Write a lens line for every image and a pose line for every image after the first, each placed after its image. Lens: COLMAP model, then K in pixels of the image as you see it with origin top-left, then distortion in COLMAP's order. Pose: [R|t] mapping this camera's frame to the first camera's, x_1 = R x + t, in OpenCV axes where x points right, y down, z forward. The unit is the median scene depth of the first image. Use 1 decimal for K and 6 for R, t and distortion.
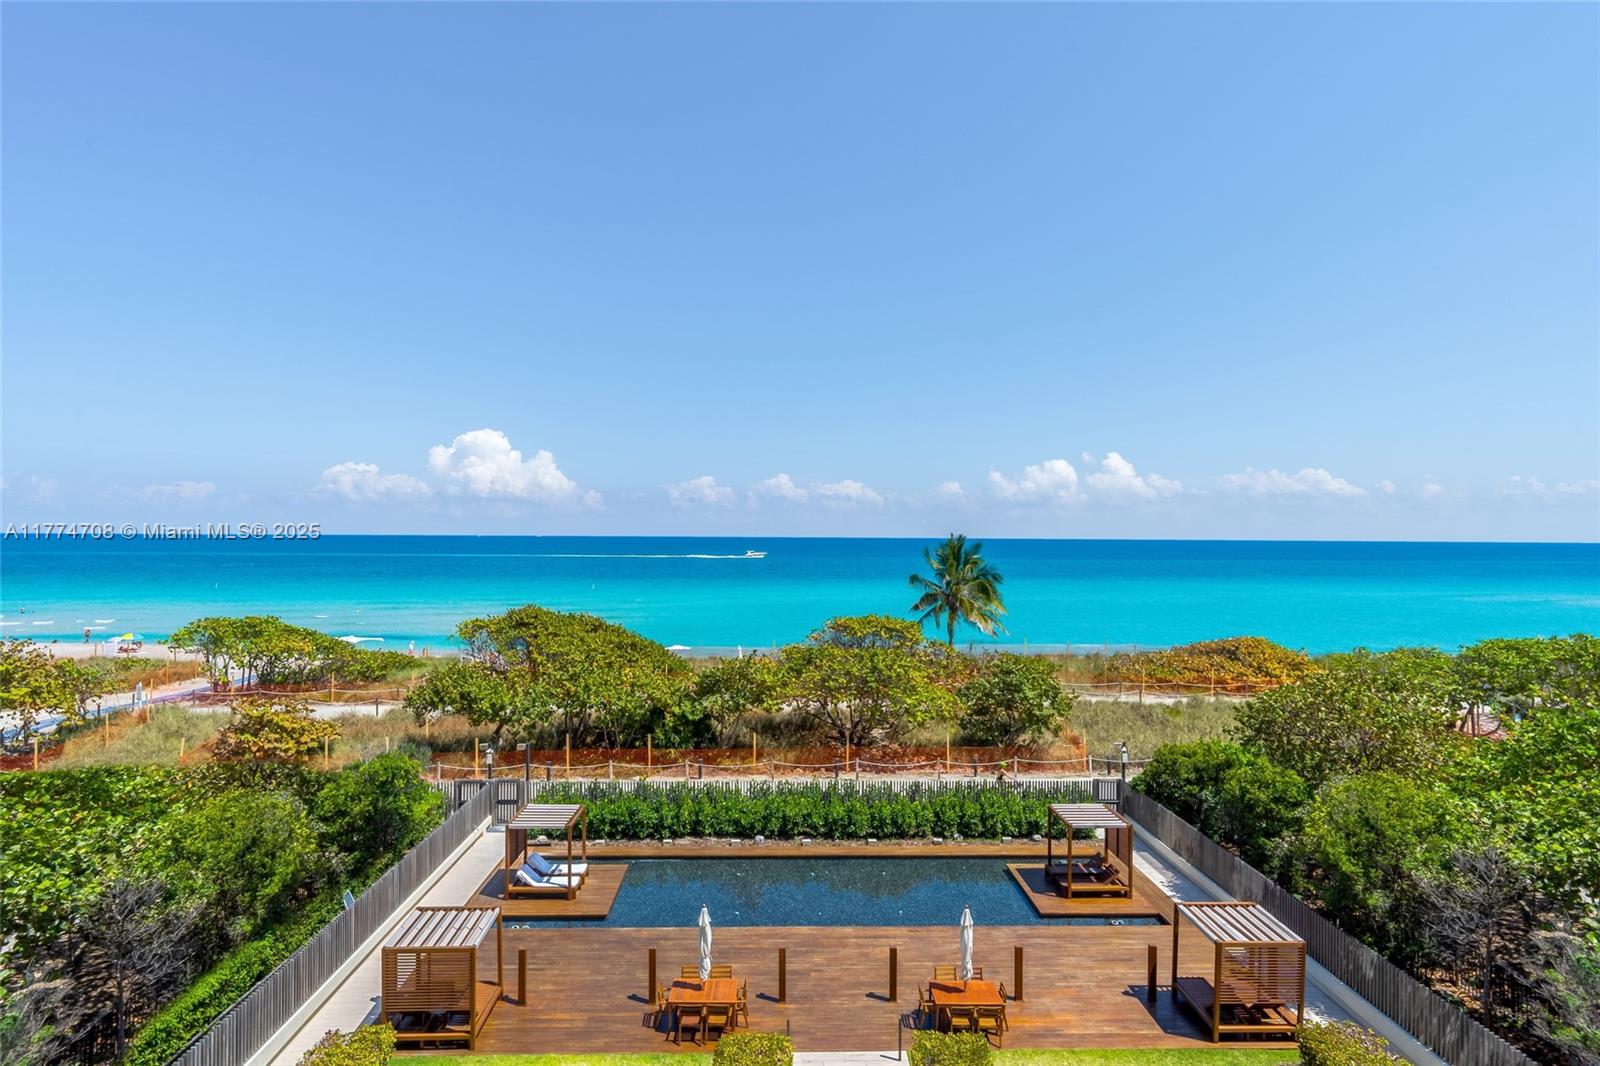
lens RADIAL K [[854.7, 0, 798.4], [0, 854.7, 528.5], [0, 0, 1]] dist [-0.007002, -0.000030]
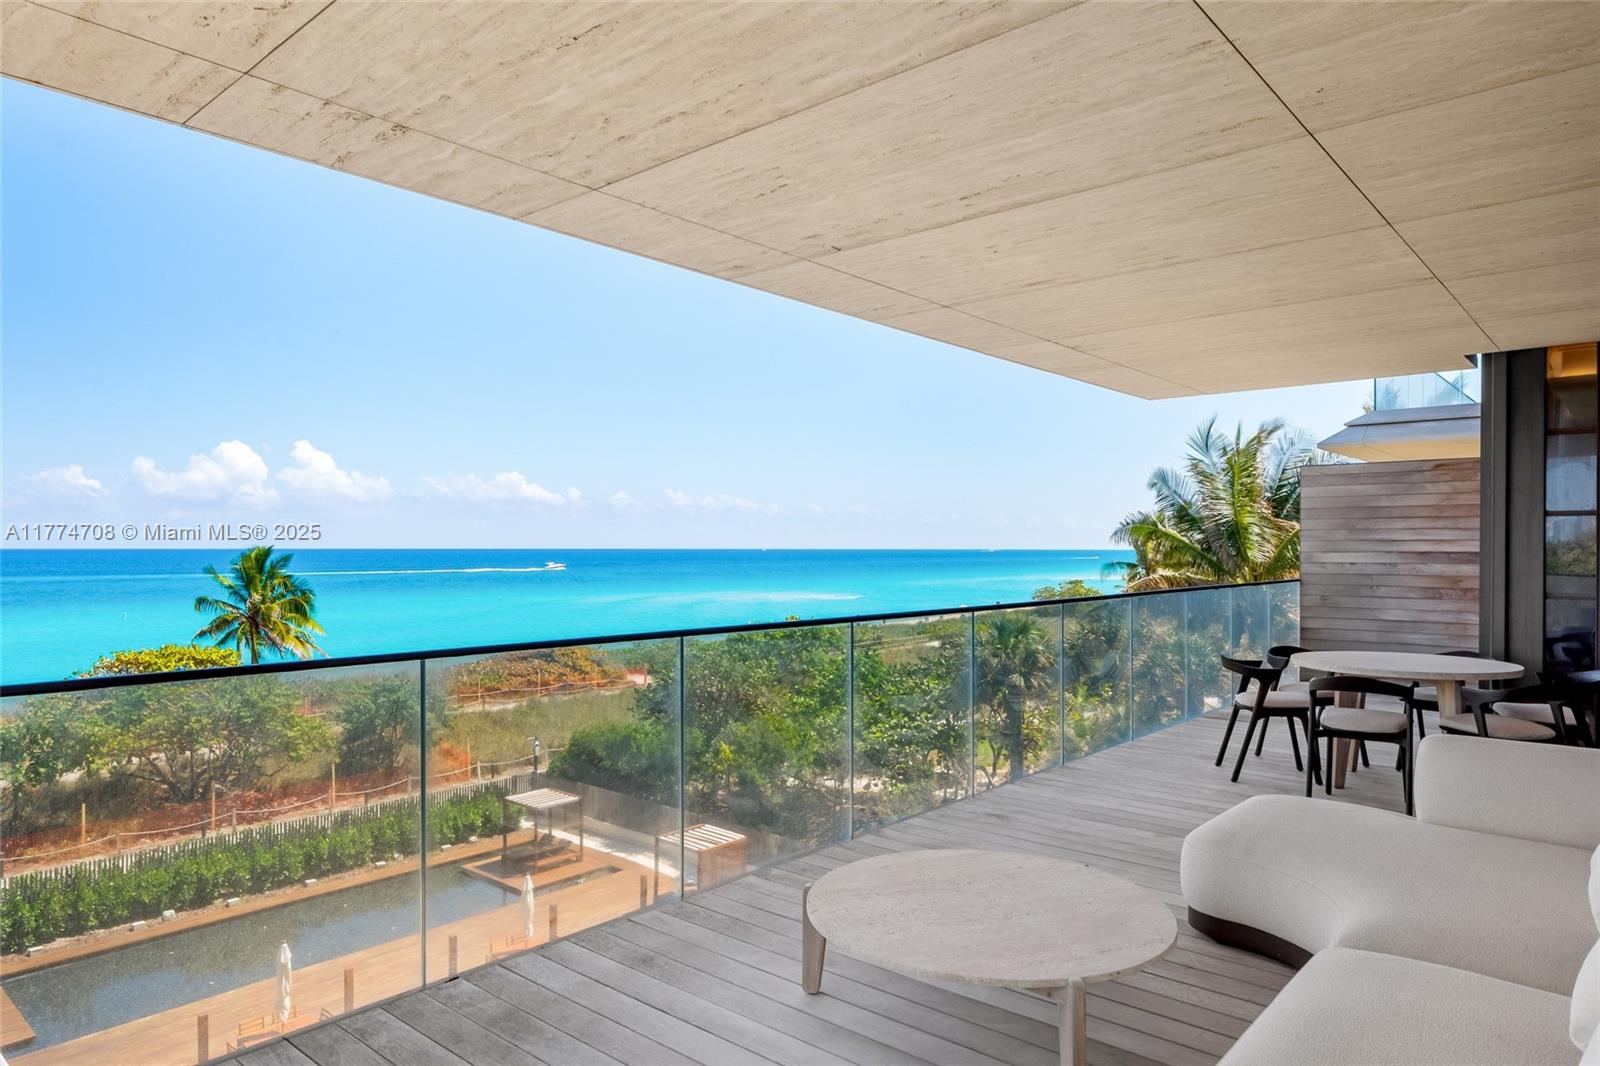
lens RADIAL K [[996.4, 0, 799.4], [0, 996.4, 540.6], [0, 0, 1]] dist [0.000368, 0.001041]
pose [[0.677219, -0.002531, 0.735777, -0.337768], [-0.001901, 0.999985, 0.005189, -0.005175], [-0.735779, -0.004912, 0.677204, -0.103633]]
